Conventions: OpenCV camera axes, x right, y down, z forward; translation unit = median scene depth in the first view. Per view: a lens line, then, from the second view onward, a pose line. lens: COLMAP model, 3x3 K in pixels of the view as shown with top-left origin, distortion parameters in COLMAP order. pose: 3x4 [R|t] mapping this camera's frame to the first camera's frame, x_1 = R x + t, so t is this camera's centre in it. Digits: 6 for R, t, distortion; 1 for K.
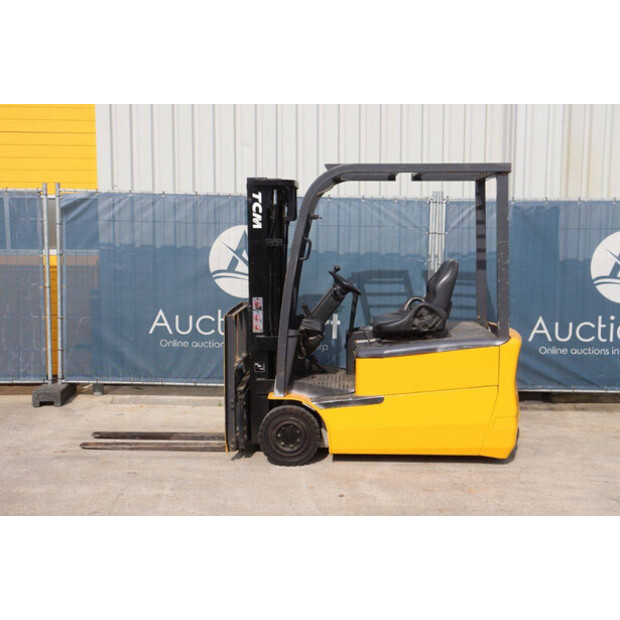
lens RADIAL K [[844.7, 0, 309.7], [0, 844.7, 310.2], [0, 0, 1]] dist [0.092875, 0.000000]
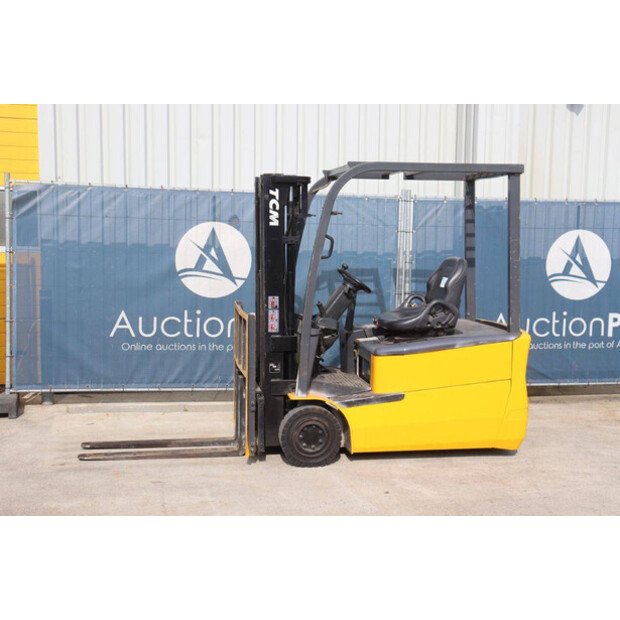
lens RADIAL K [[894.6, 0, 310.6], [0, 894.6, 309.8], [0, 0, 1]] dist [0.124479, 0.000000]
pose [[0.978023, -0.012033, 0.208151, -0.234472], [0.012423, 0.999923, -0.000566, 0.001550], [-0.208128, 0.003139, 0.978096, -0.021248]]
